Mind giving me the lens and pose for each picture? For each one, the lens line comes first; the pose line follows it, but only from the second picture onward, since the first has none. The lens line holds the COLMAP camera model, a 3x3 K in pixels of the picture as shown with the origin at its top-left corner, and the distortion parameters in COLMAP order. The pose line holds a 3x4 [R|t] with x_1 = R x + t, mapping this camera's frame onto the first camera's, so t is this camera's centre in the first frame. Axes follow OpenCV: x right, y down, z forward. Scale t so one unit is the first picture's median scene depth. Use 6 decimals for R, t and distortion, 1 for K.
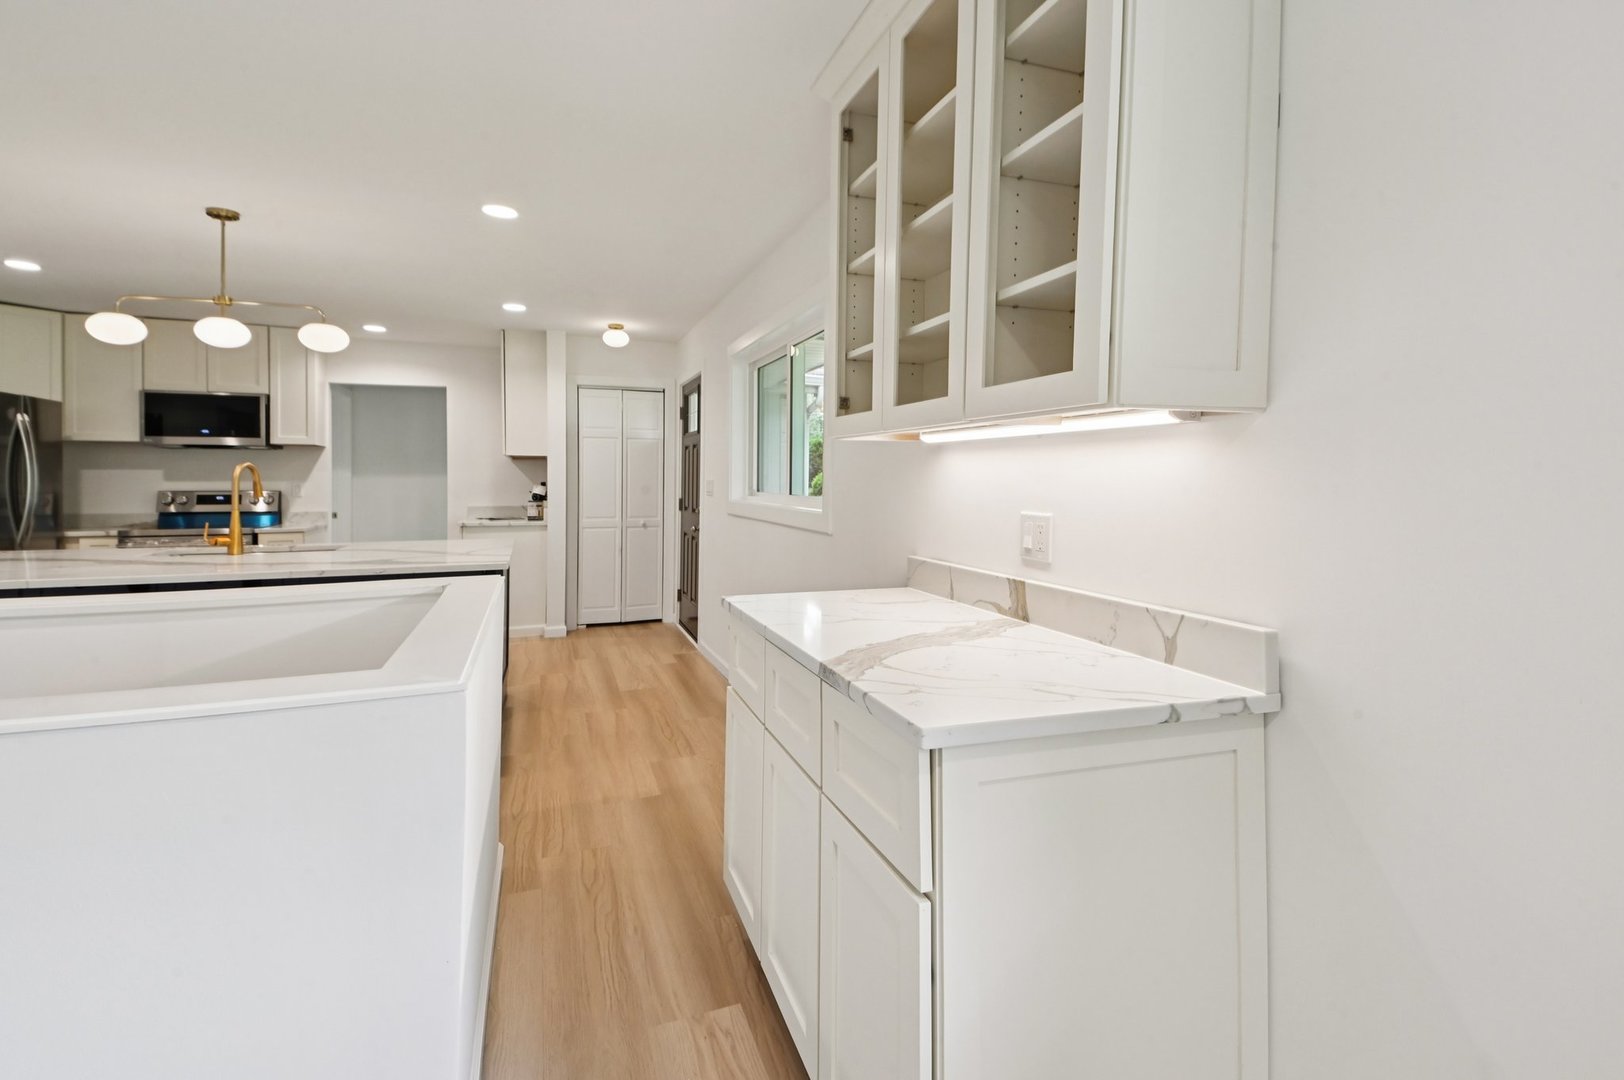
lens RADIAL K [[723.2, 0, 801.7], [0, 723.2, 503.4], [0, 0, 1]] dist [0.100493, -0.054293]
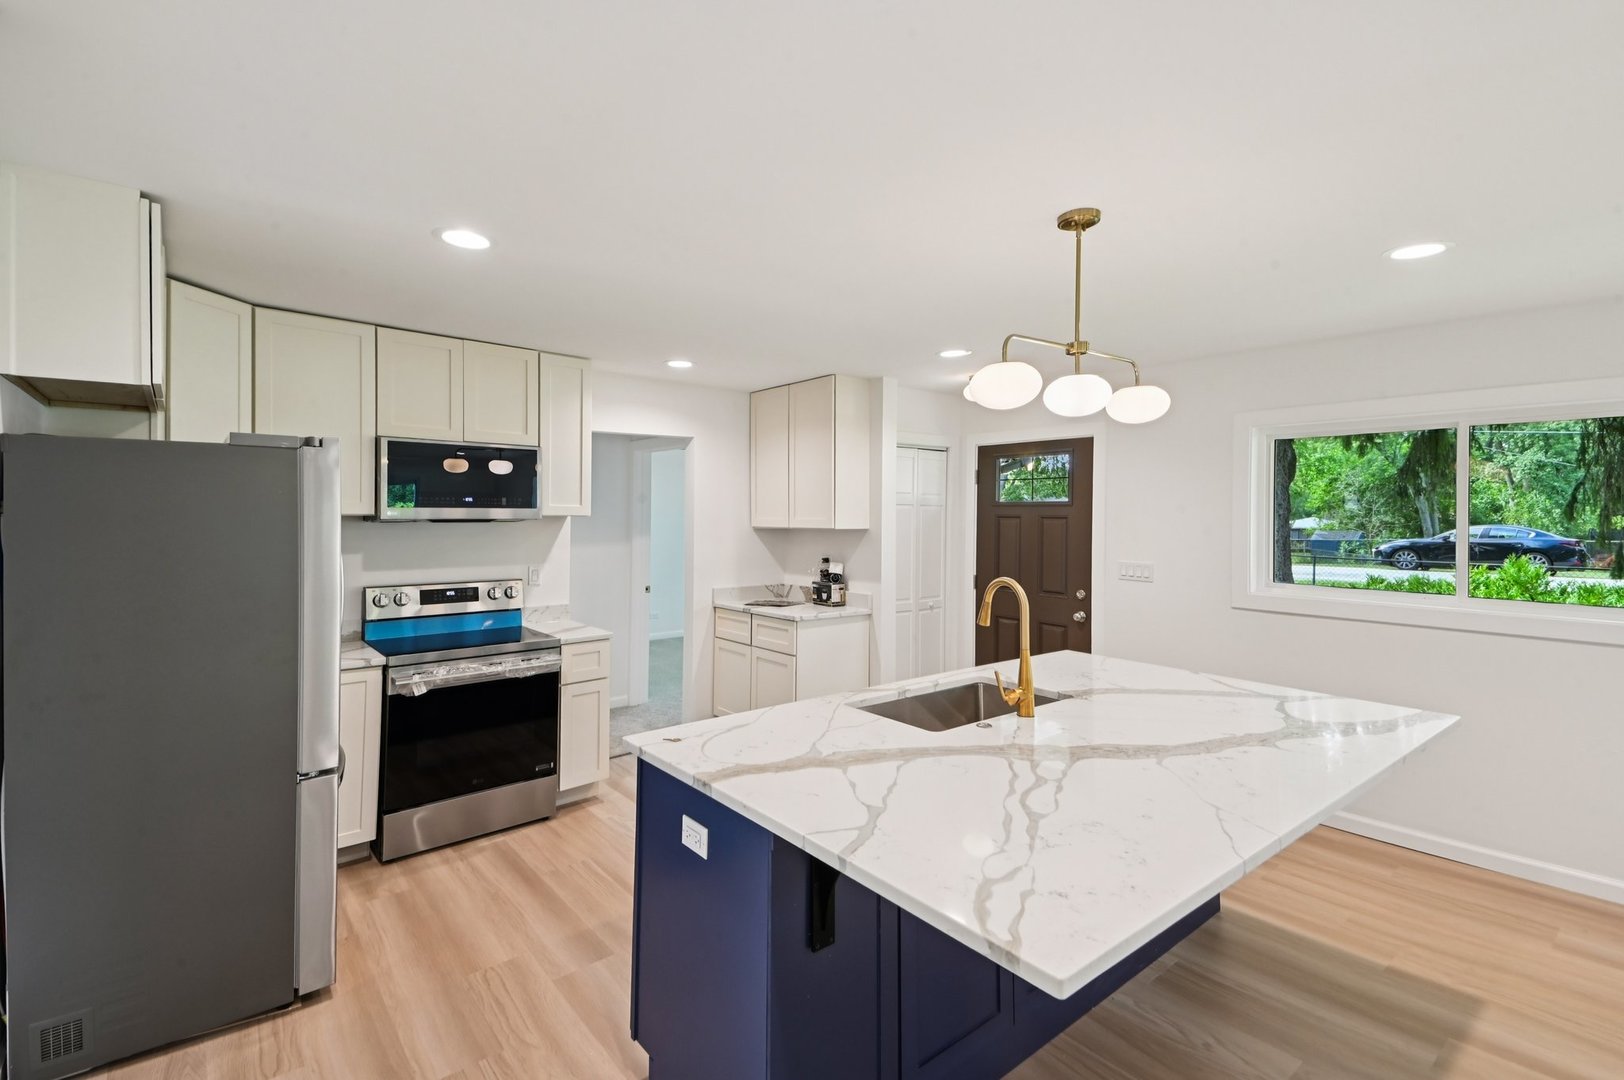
lens RADIAL K [[736.7, 0, 805.9], [0, 736.7, 518.5], [0, 0, 1]] dist [0.101136, -0.053297]
pose [[0.947975, 0.002264, 0.318337, -0.688075], [0.006834, 0.999600, -0.027461, -0.054887], [-0.318271, 0.028208, 0.947580, 0.247053]]
